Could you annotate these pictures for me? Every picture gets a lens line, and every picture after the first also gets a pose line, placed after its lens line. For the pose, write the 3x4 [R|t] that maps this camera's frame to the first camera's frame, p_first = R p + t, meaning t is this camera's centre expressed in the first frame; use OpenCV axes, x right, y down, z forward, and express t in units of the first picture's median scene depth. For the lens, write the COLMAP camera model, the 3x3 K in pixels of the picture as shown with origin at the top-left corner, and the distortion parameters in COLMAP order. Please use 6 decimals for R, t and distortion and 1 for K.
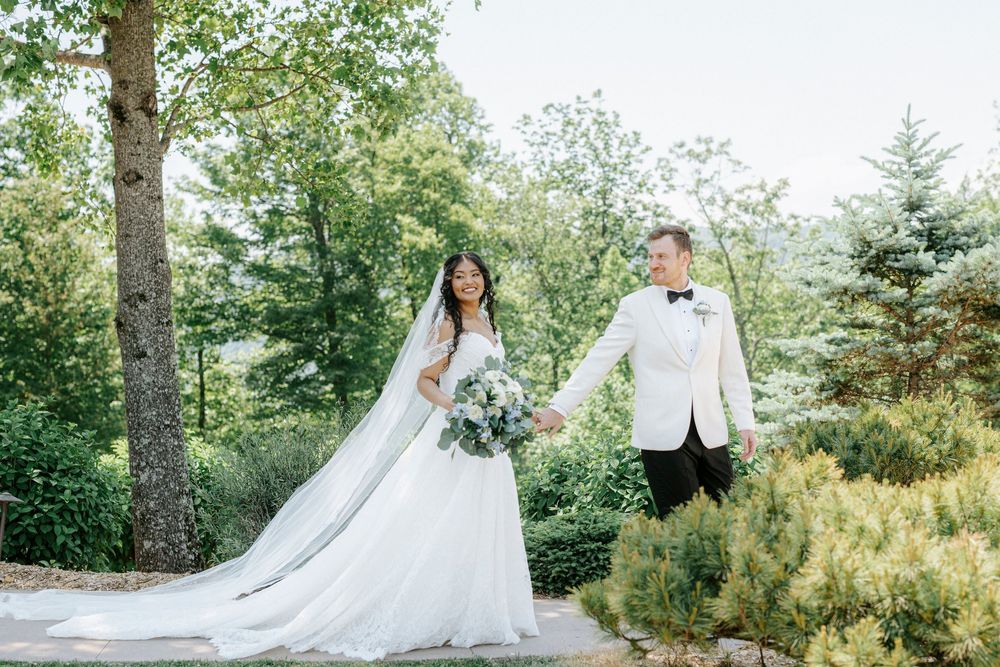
lens RADIAL K [[1548.7, 0, 543.9], [0, 1548.7, 320.2], [0, 0, 1]] dist [-0.011410, 0.117732]
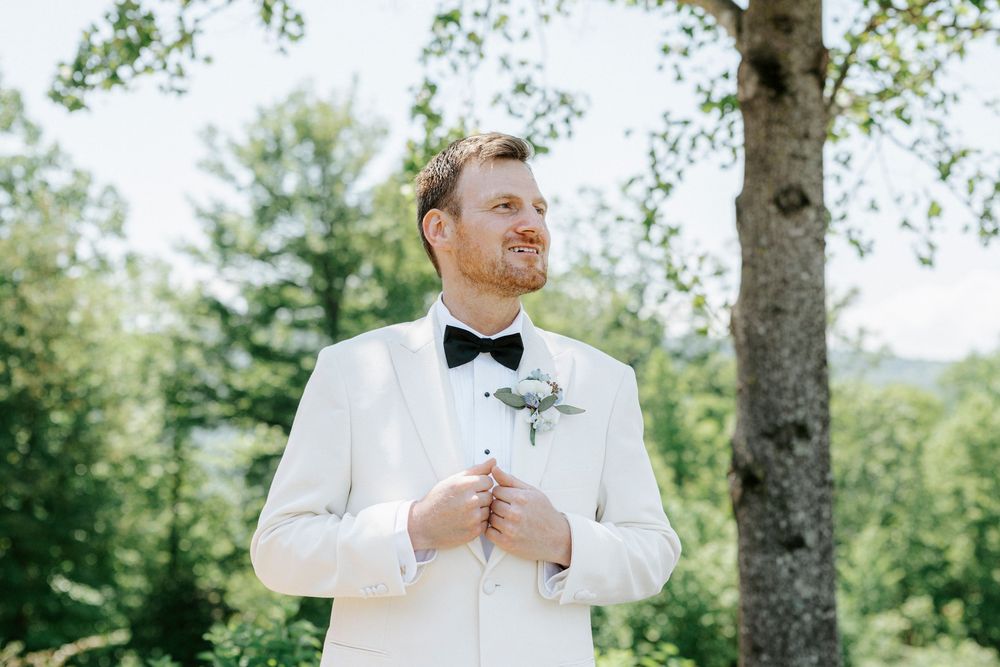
lens RADIAL K [[1570.9, 0, 500.1], [0, 1570.9, 315.5], [0, 0, 1]] dist [-0.026839, 0.189860]
pose [[0.996652, 0.066717, 0.047269, -0.093030], [-0.063602, 0.995884, -0.064576, -0.003125], [-0.051382, 0.061354, 0.996793, 0.115505]]
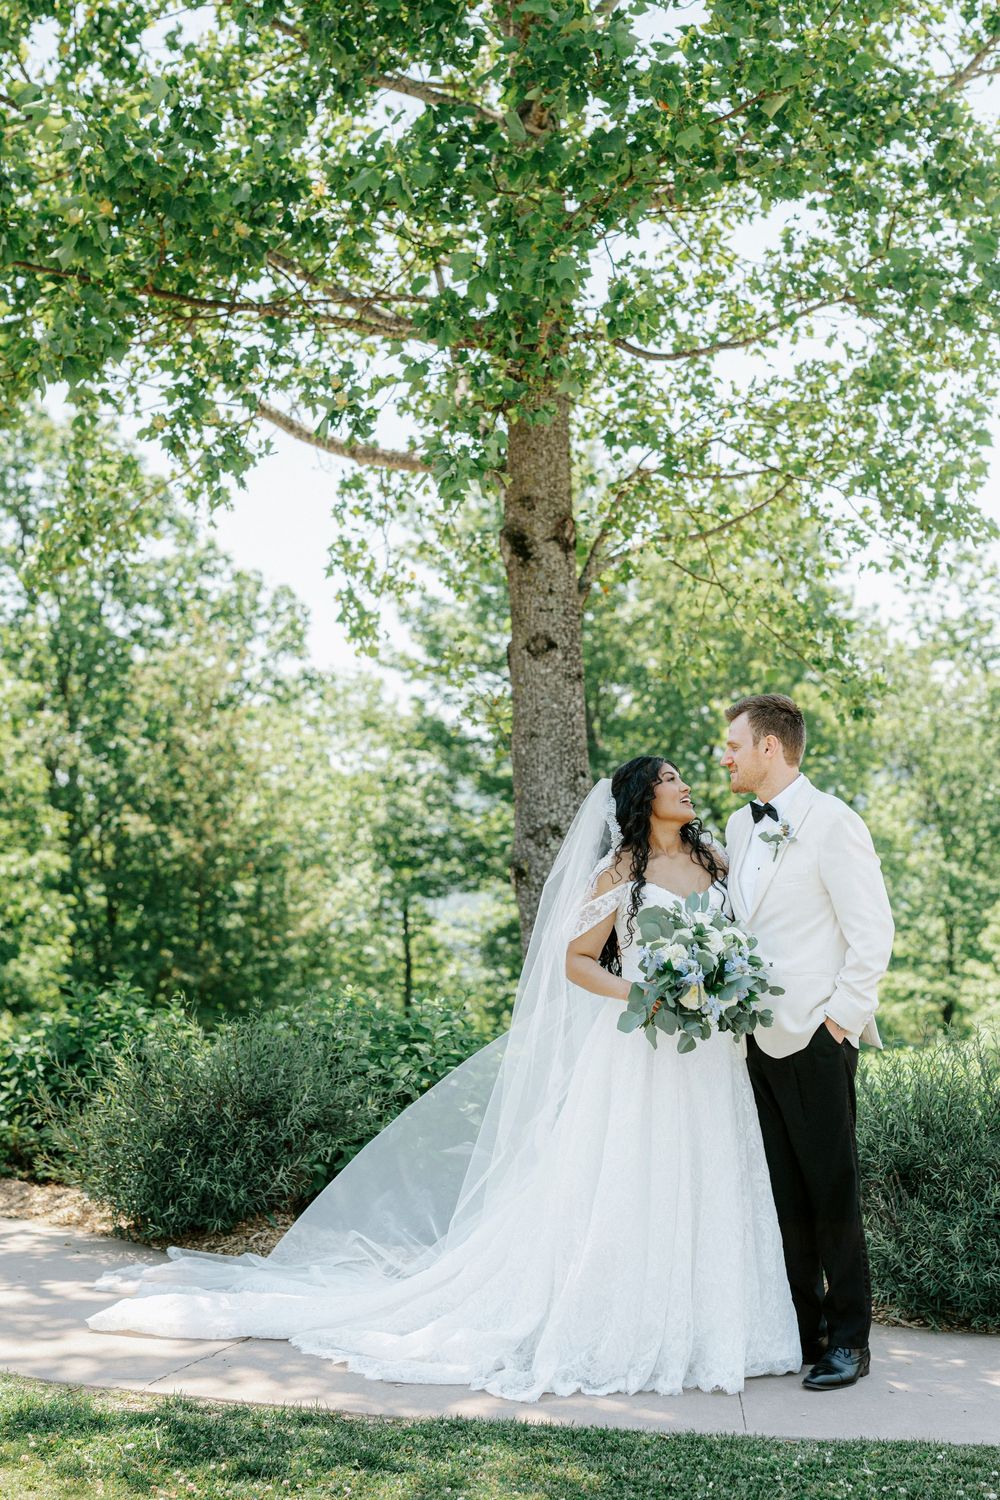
lens RADIAL K [[2356.3, 0, 495.0], [0, 2356.3, 710.6], [0, 0, 1]] dist [-0.026839, 0.189860]
pose [[0.988369, -0.003764, -0.152025, -0.032614], [-0.005904, 0.997990, -0.063088, -0.000684], [0.151957, 0.063252, 0.986361, 0.007226]]
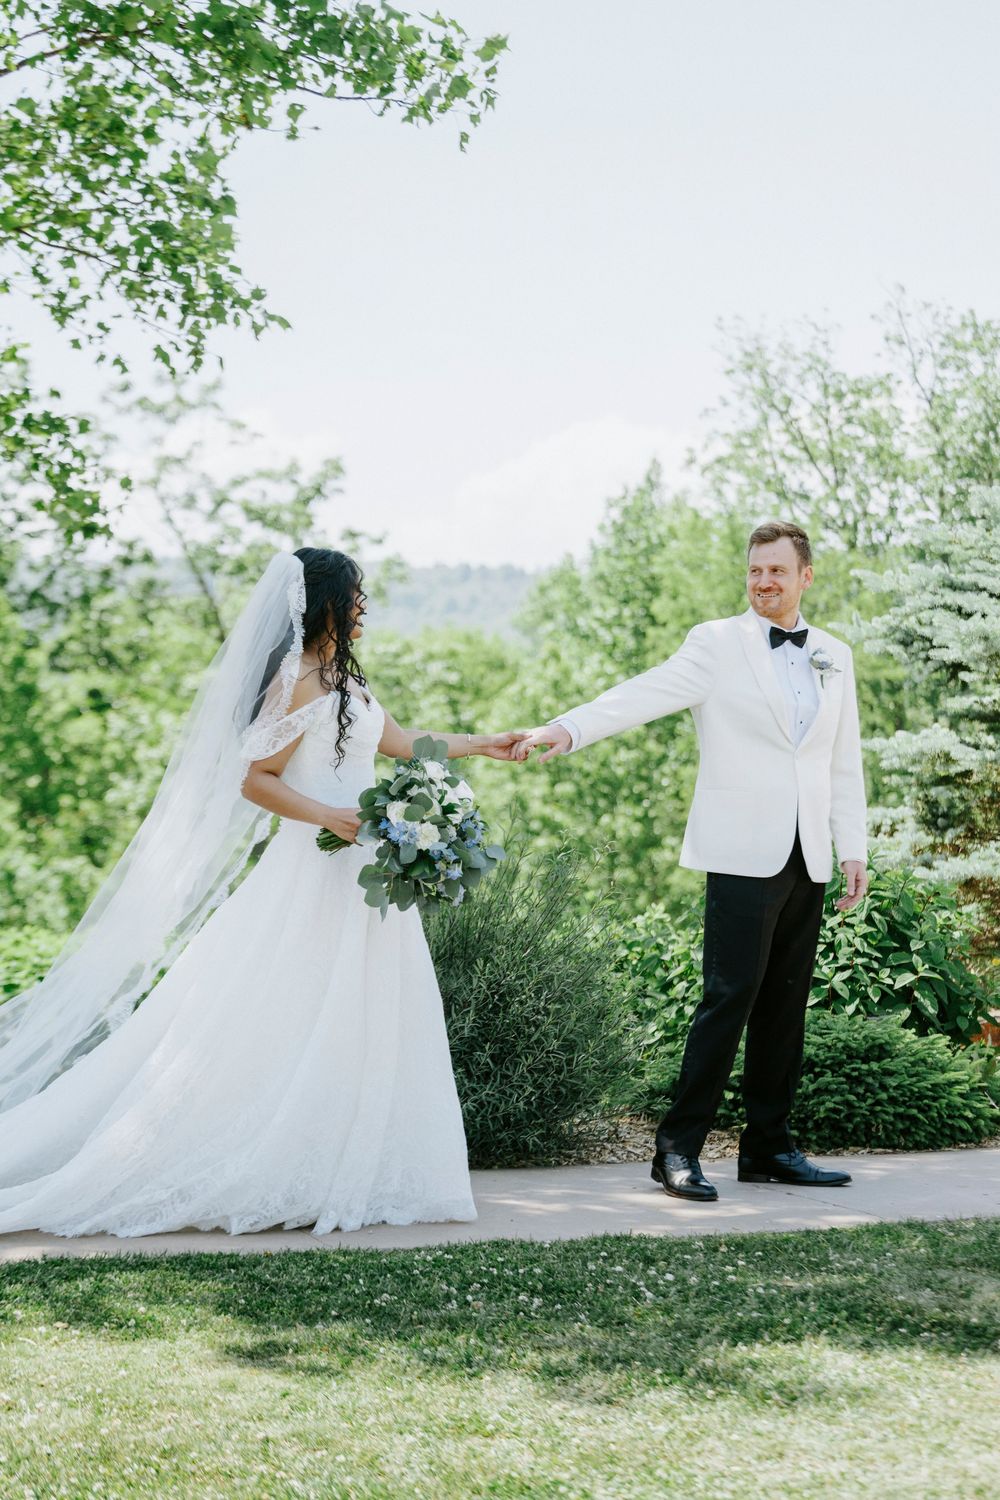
lens RADIAL K [[3218.0, 0, 500.0], [0, 3218.0, 750.0], [0, 0, 1]] dist [-0.013961, -0.160776]
pose [[0.964390, -0.006264, 0.264410, -0.073534], [0.006394, 0.999979, 0.000369, 0.003694], [-0.264407, 0.001335, 0.964410, -0.027622]]
